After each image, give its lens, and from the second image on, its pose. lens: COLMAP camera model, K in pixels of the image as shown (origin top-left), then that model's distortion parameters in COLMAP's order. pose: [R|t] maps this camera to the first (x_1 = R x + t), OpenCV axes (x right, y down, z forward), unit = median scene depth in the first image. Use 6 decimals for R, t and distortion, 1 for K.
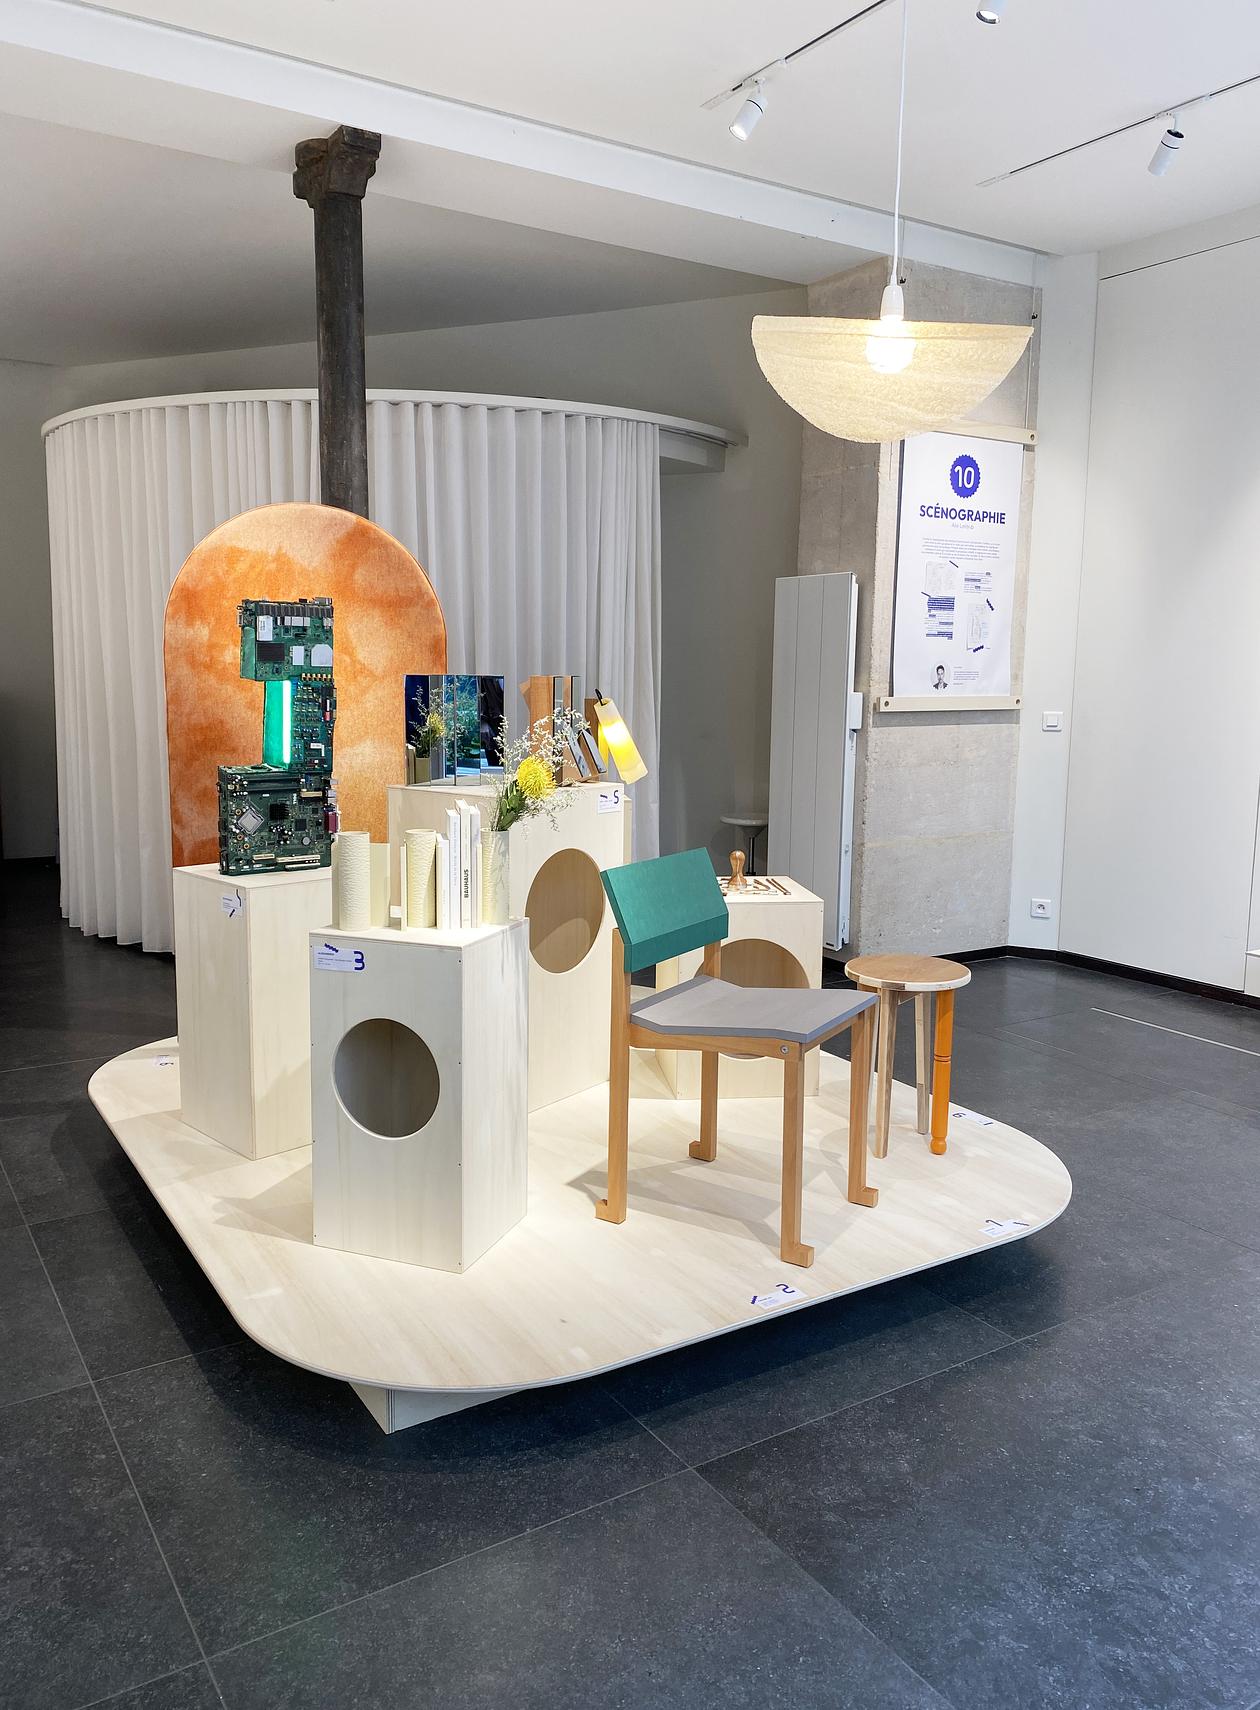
lens RADIAL K [[1280.8, 0, 576.4], [0, 1280.8, 857.2], [0, 0, 1]] dist [-0.000489, 0.000033]
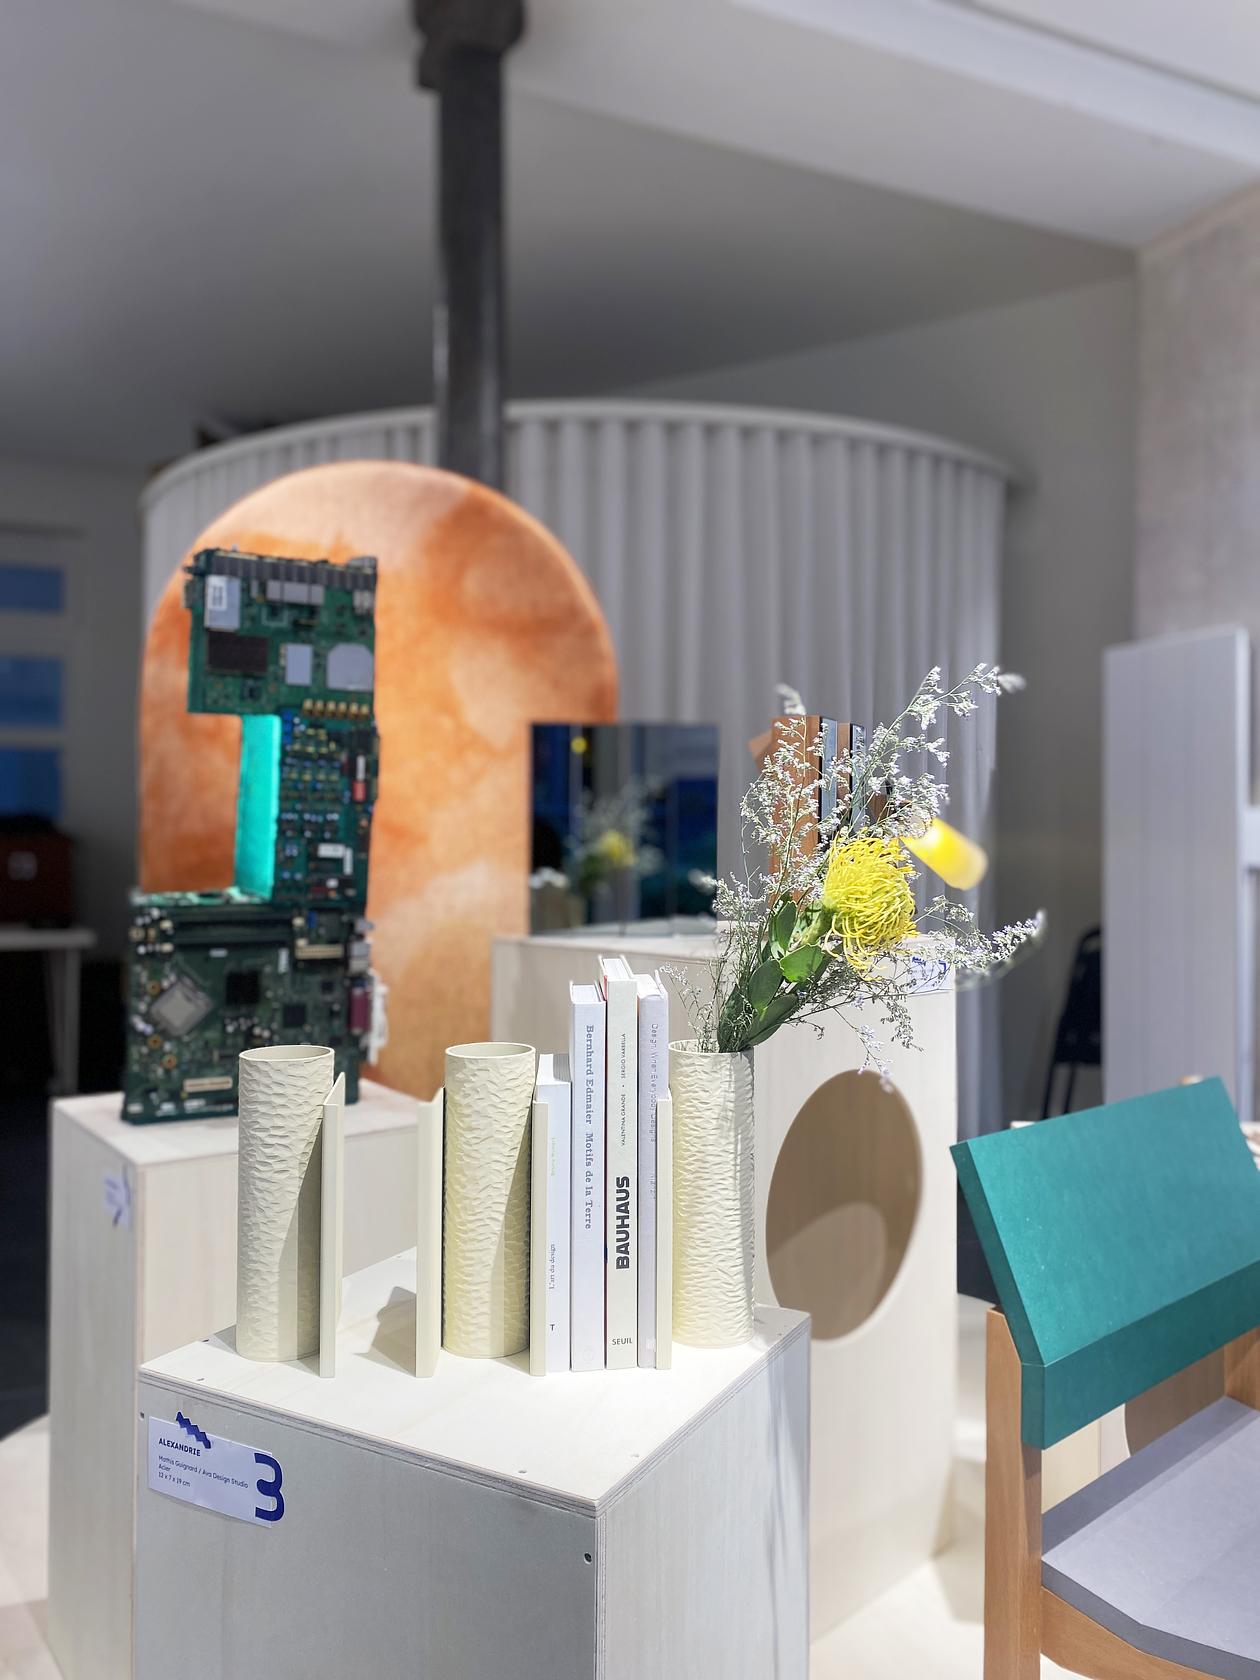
lens RADIAL K [[1287.5, 0, 630.0], [0, 1287.5, 840.0], [0, 0, 1]] dist [-0.000787, -0.000273]
pose [[0.994042, -0.002879, -0.108956, -0.039037], [-0.012803, 0.989647, -0.142951, -0.023360], [0.108240, 0.143495, 0.983714, 0.538141]]
